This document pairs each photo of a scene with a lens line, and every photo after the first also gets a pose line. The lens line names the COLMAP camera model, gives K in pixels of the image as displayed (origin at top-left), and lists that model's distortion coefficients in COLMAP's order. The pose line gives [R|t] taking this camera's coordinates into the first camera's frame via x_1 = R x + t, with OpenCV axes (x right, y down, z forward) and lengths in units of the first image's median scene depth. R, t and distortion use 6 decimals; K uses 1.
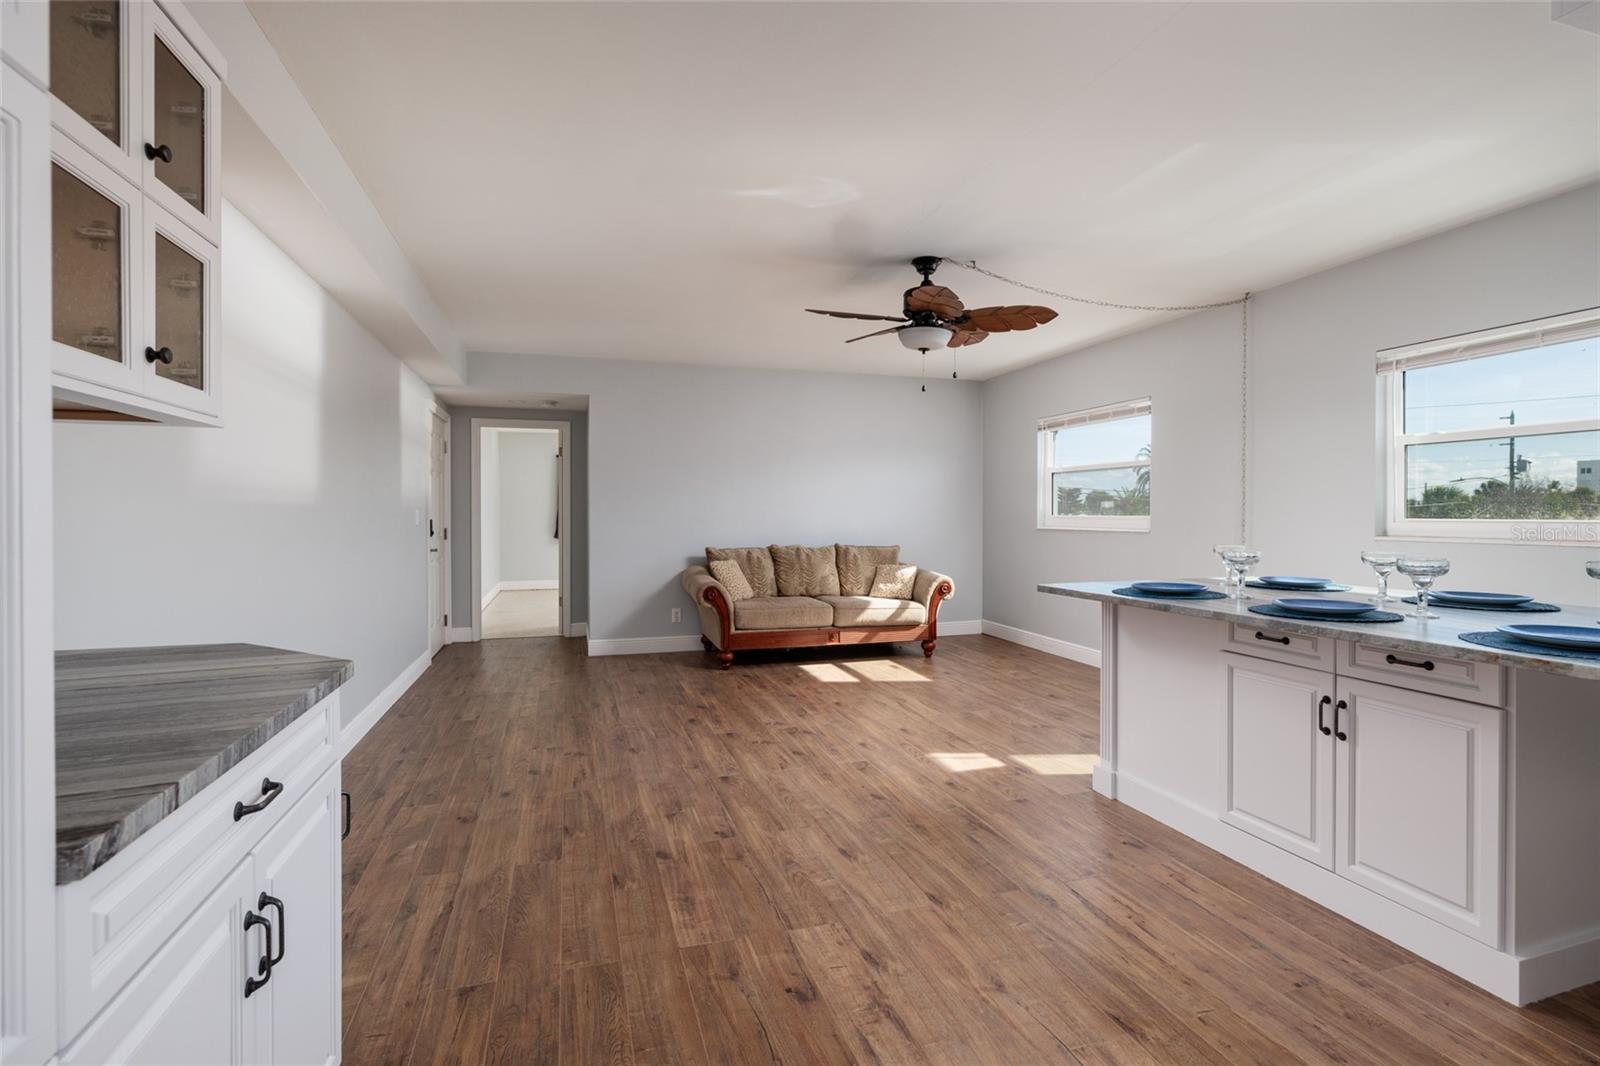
lens RADIAL K [[743.5, 0, 802.9], [0, 743.5, 522.7], [0, 0, 1]] dist [-0.005777, 0.000053]
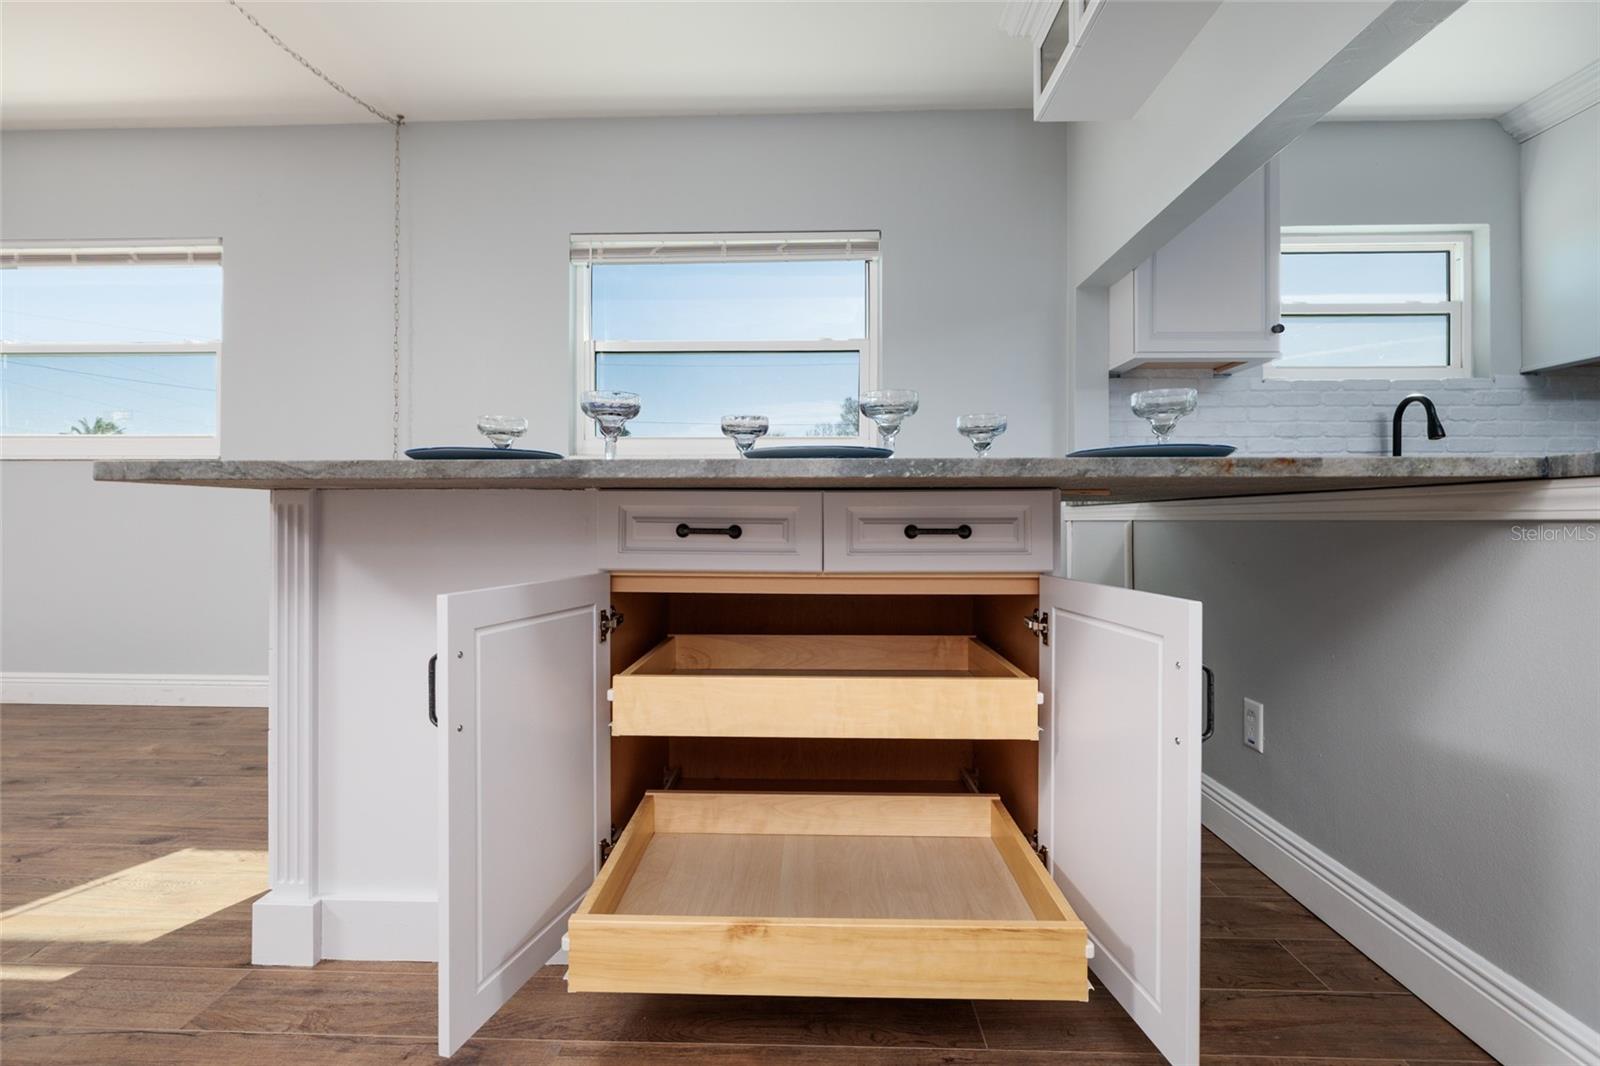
lens RADIAL K [[728.3, 0, 793.0], [0, 728.3, 518.4], [0, 0, 1]] dist [-0.000671, 0.000376]
pose [[0.341755, 0.005943, 0.939770, 0.115901], [0.010355, 0.999895, -0.010089, 0.124368], [-0.939732, 0.013179, 0.341657, 0.613810]]
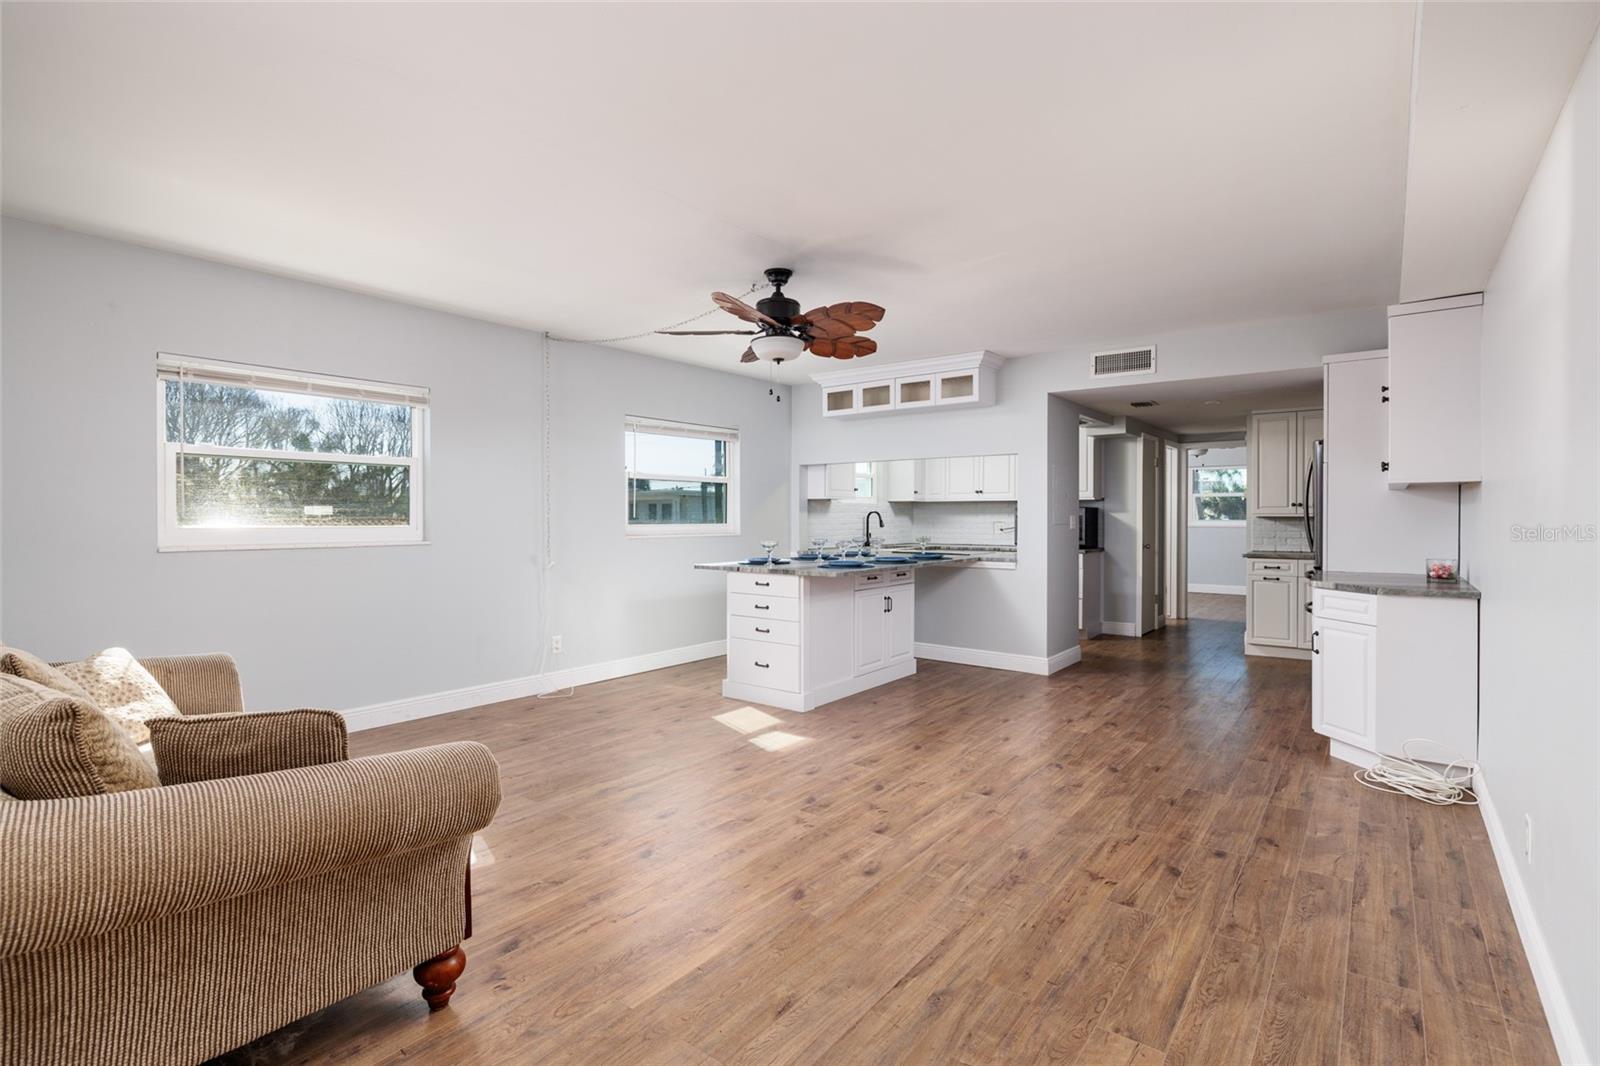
lens RADIAL K [[743.5, 0, 804.9], [0, 743.5, 528.1], [0, 0, 1]] dist [-0.005777, 0.000053]
pose [[-0.569276, -0.012152, 0.822057, -0.874330], [0.010399, 0.999704, 0.021979, -0.035892], [-0.822081, 0.021061, -0.568981, 1.980839]]
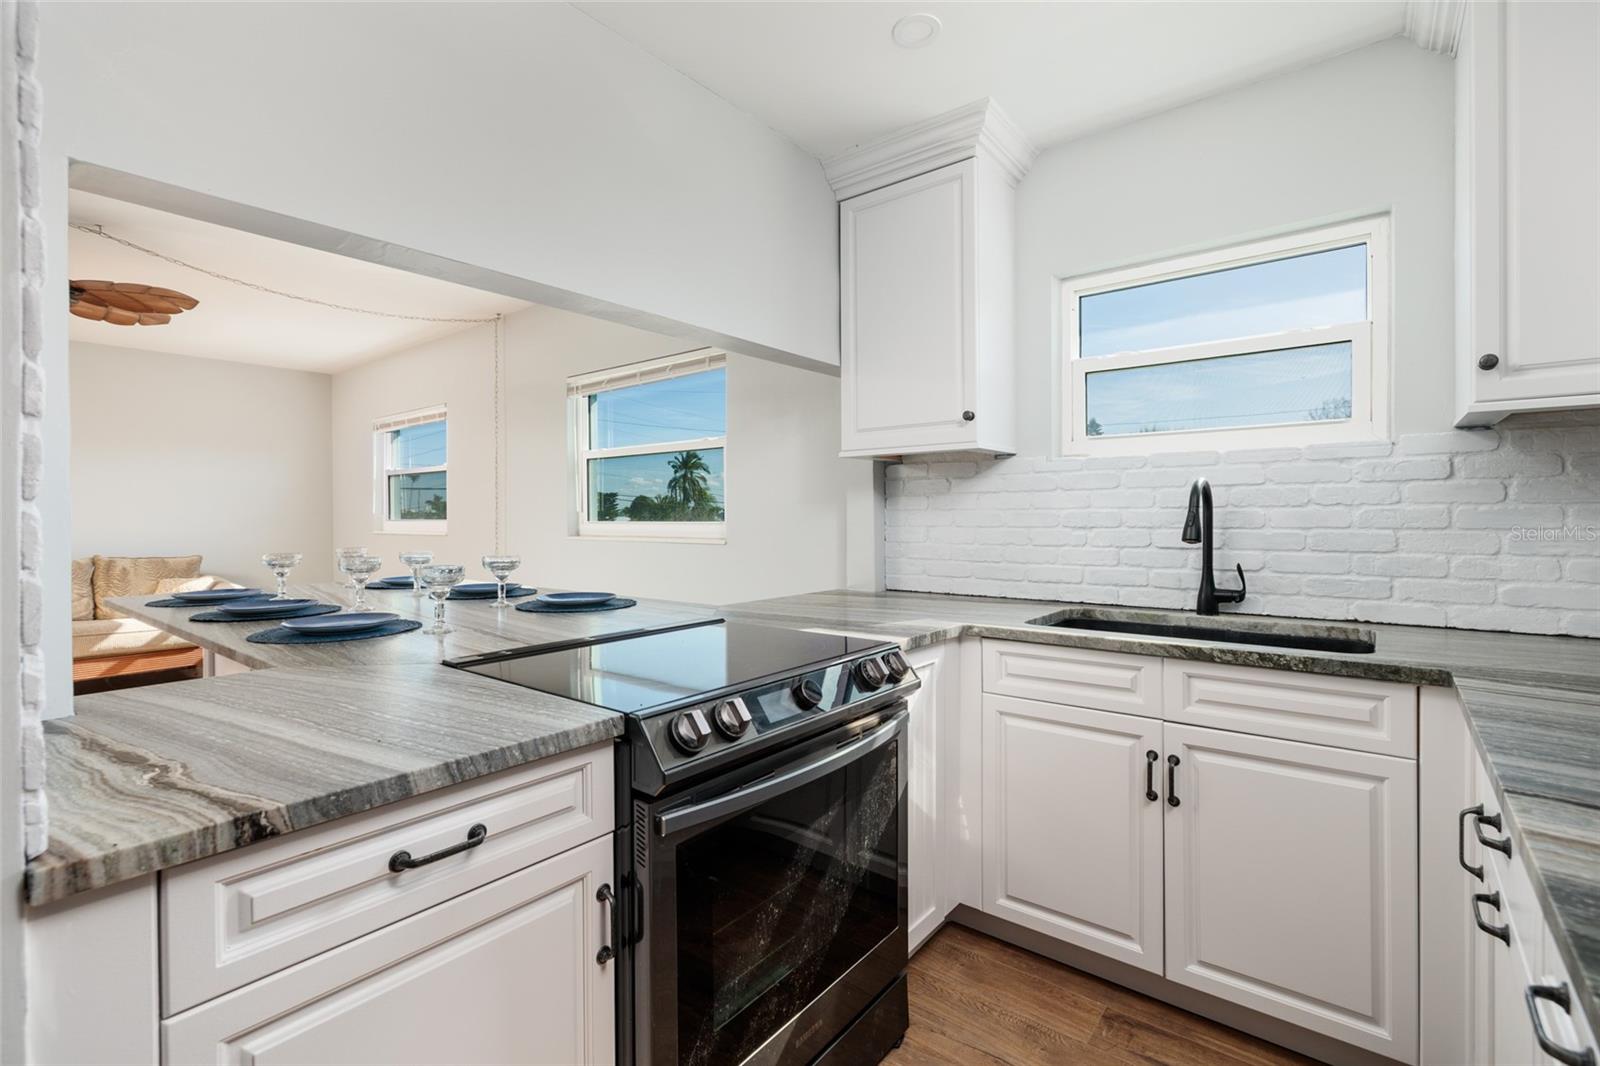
lens RADIAL K [[728.3, 0, 803.7], [0, 728.3, 522.2], [0, 0, 1]] dist [-0.000671, 0.000376]
pose [[0.837718, -0.007162, 0.546057, 0.575749], [0.010311, 0.999943, -0.002704, 0.003885], [-0.546006, 0.007896, 0.837744, -0.196412]]
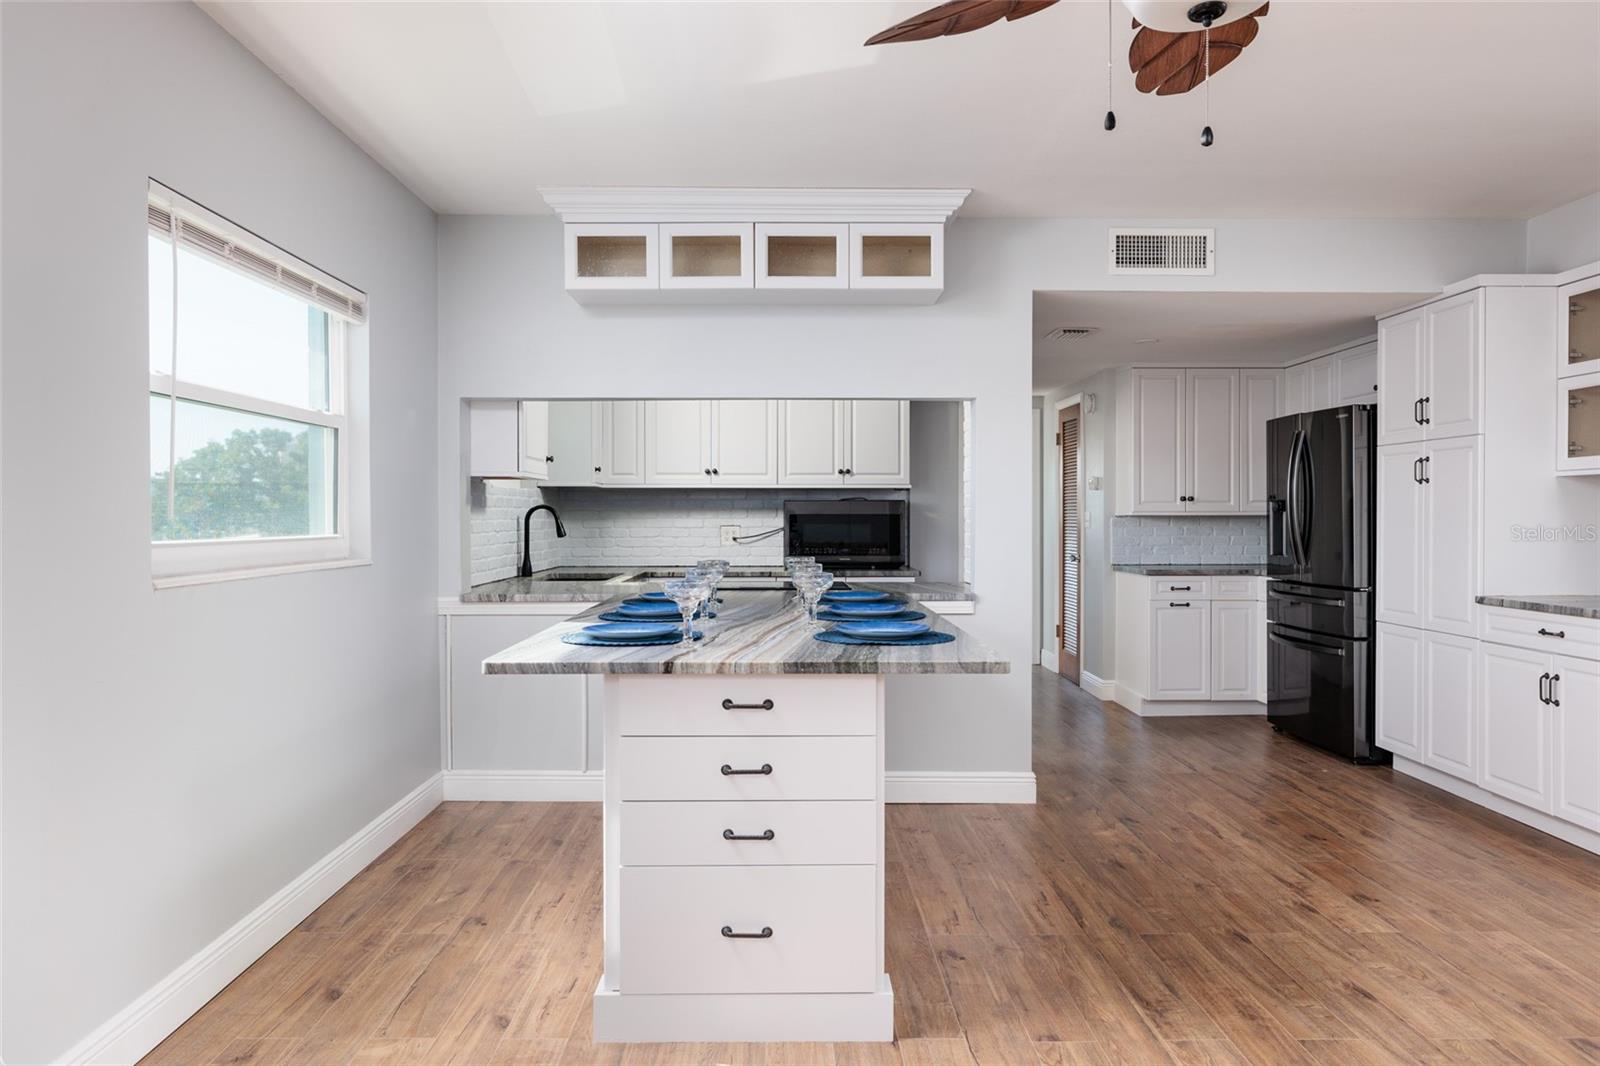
lens RADIAL K [[1055.8, 0, 794.8], [0, 1055.8, 522.7], [0, 0, 1]] dist [0.001251, -0.002316]
pose [[-0.955467, 0.000169, 0.295097, 0.252937], [0.005506, 0.999836, 0.017253, -0.034425], [-0.295045, 0.018109, -0.955312, 1.904138]]
